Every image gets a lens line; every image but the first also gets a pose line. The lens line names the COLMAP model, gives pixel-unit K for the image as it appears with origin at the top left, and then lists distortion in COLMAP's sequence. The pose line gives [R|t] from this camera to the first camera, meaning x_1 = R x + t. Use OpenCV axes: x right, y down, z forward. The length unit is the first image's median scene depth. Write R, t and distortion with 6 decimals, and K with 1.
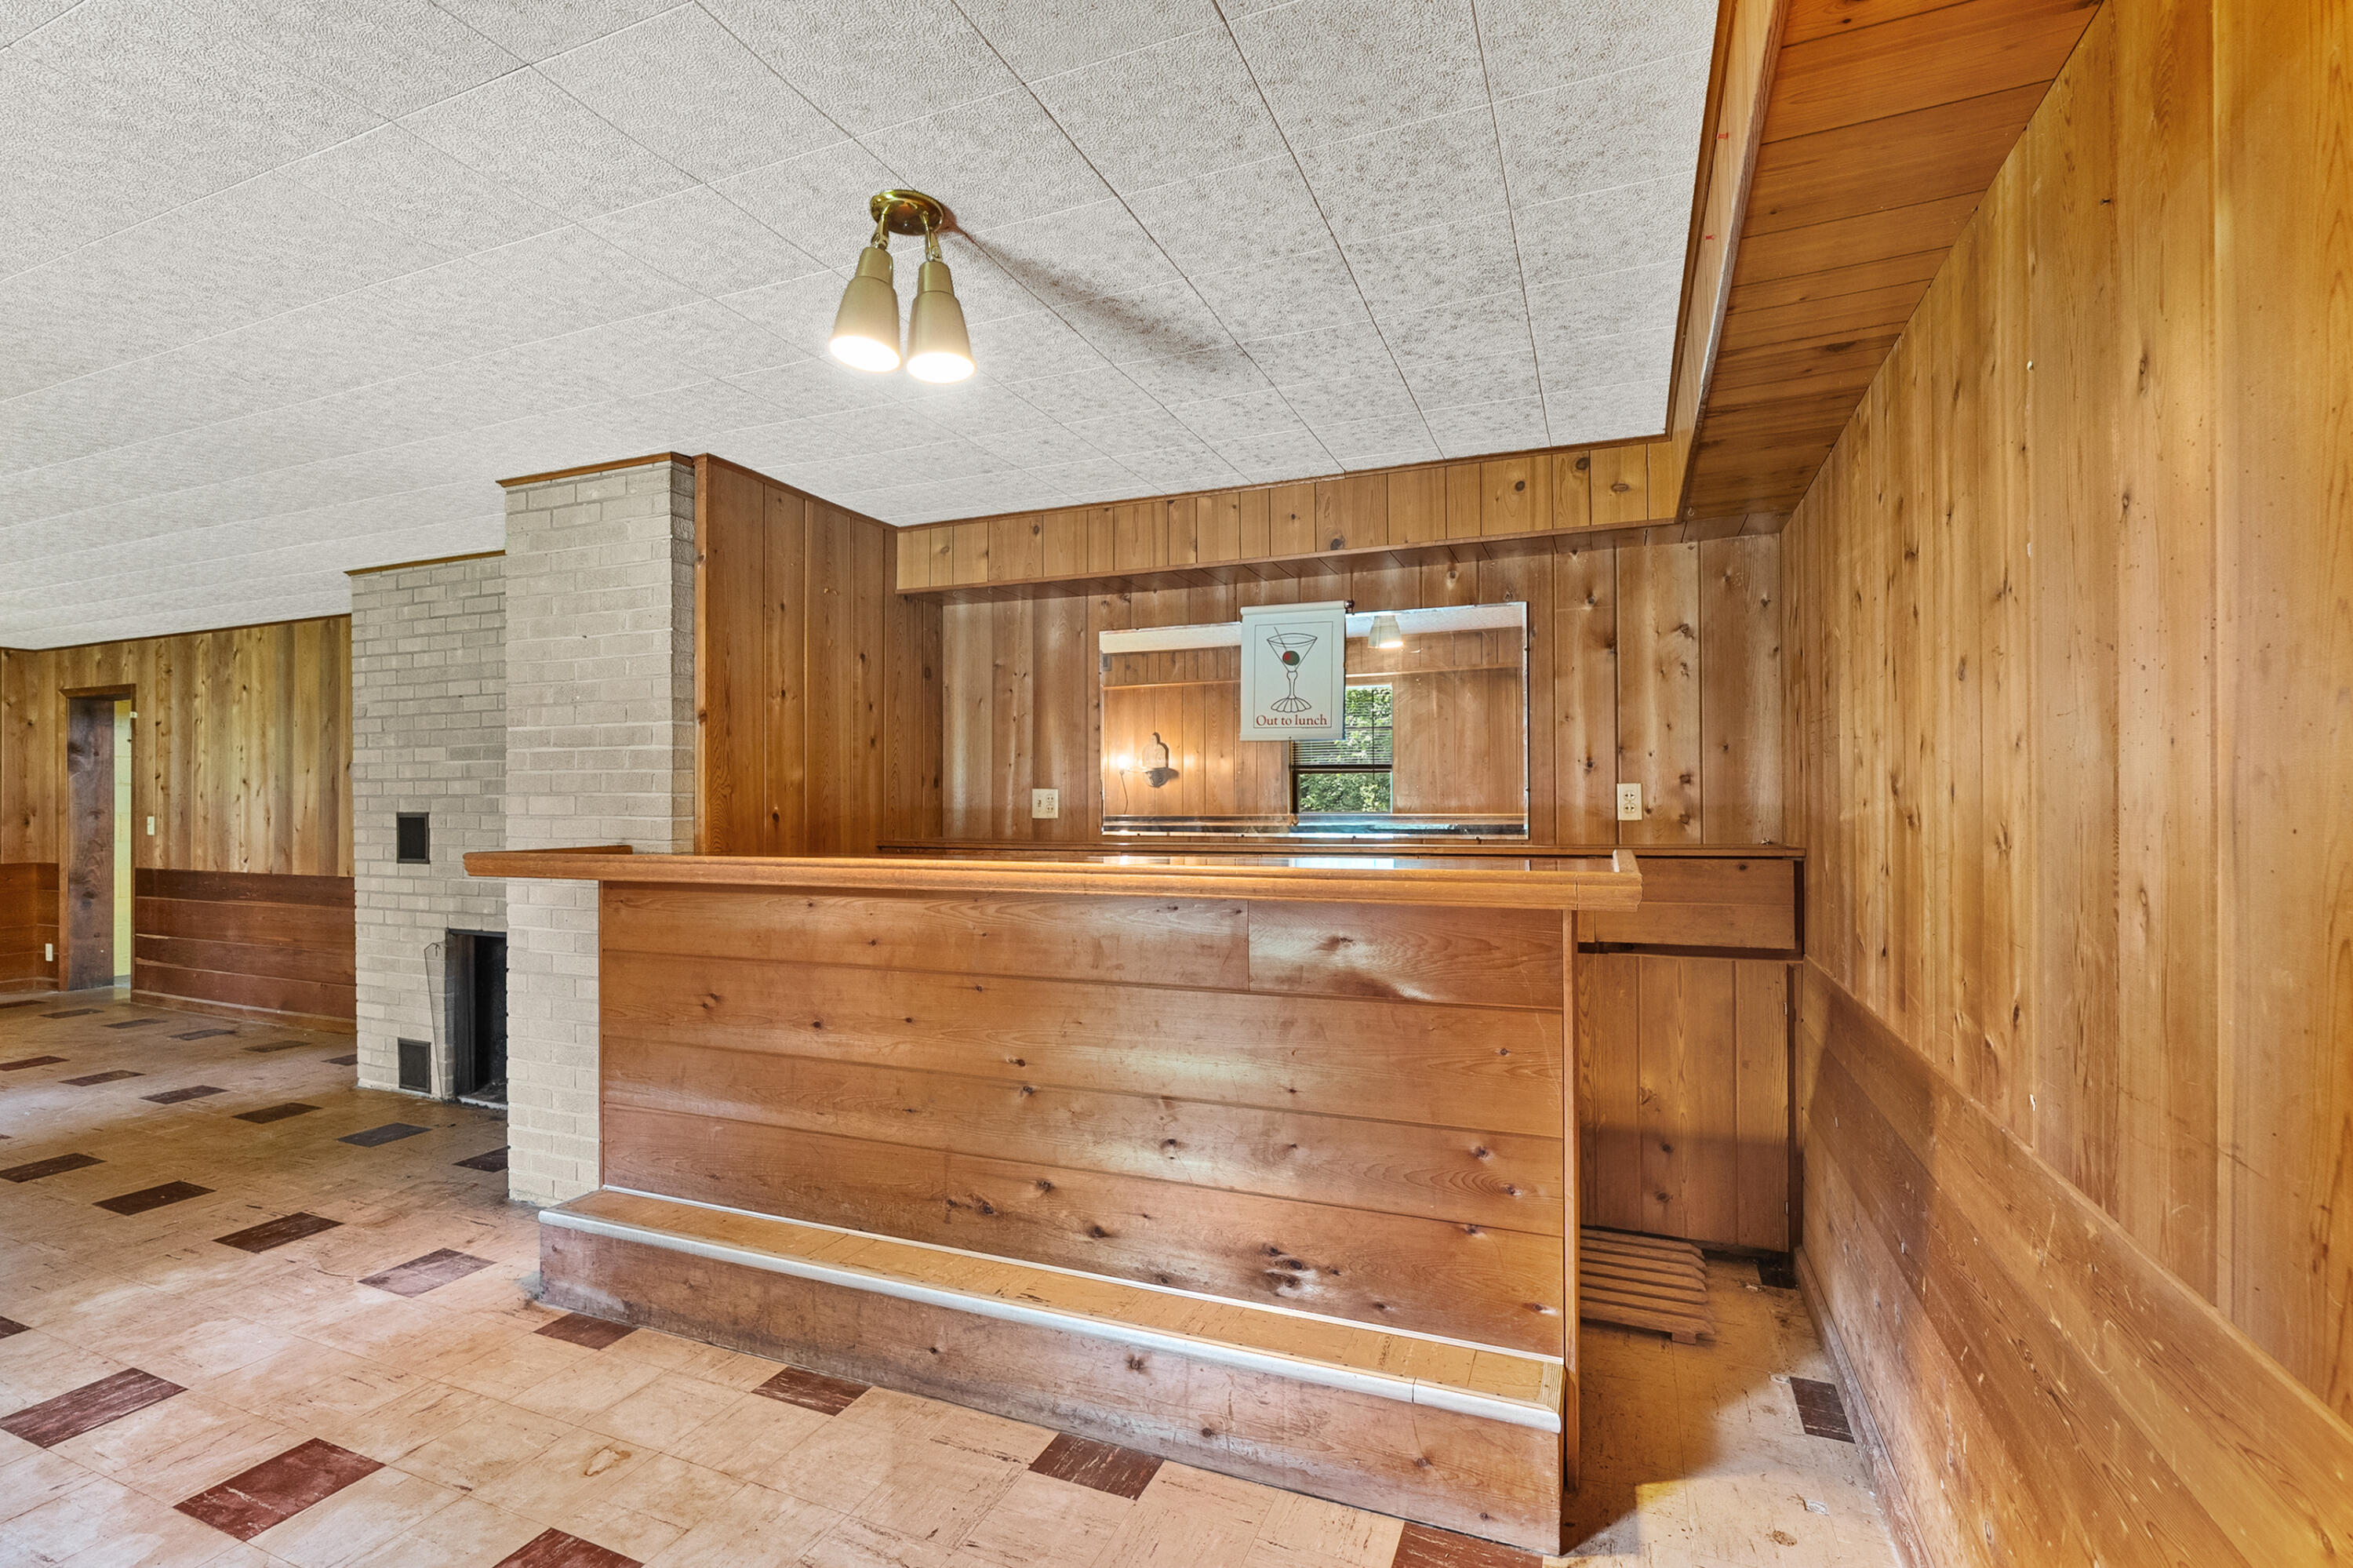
lens RADIAL K [[1060.3, 0, 1176.5], [0, 1060.3, 784.0], [0, 0, 1]] dist [-0.005798, 0.000216]
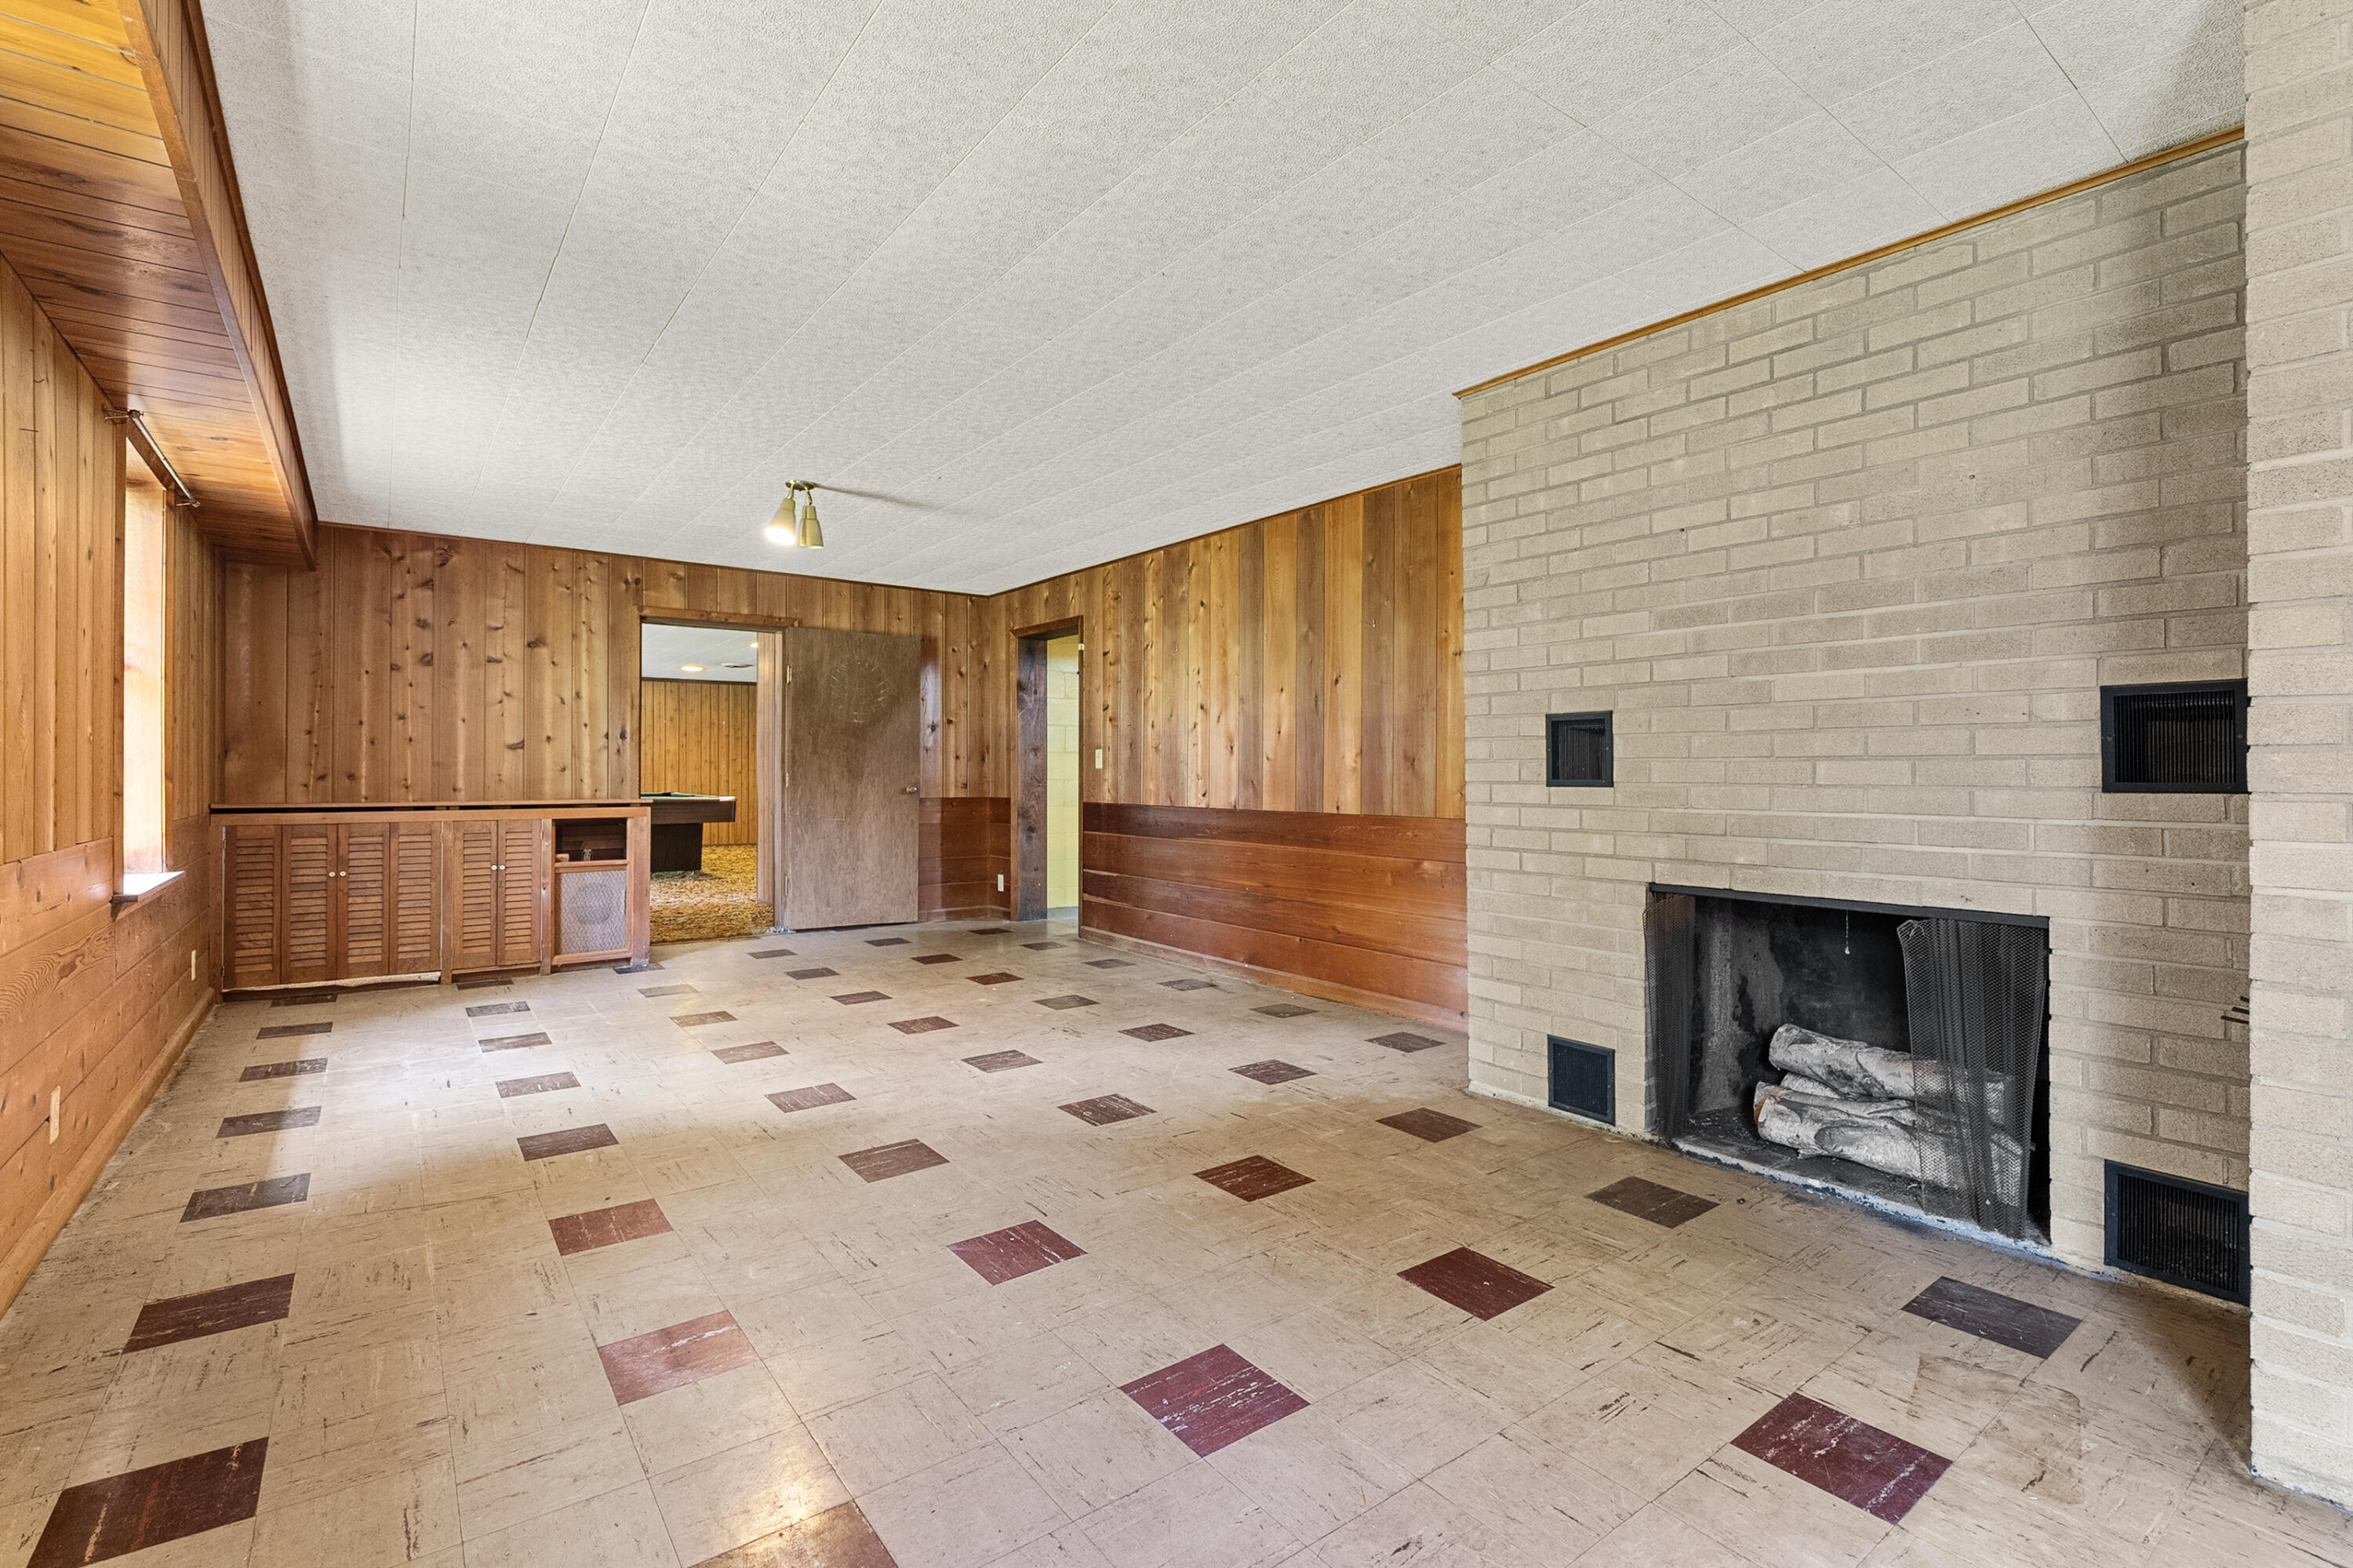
lens RADIAL K [[1069.1, 0, 1173.2], [0, 1069.1, 763.9], [0, 0, 1]] dist [-0.003852, 0.000779]
pose [[0.862973, 0.002912, -0.505242, -0.442354], [-0.001206, 0.999992, 0.003704, 0.043095], [0.505249, -0.002587, 0.862970, 0.194619]]
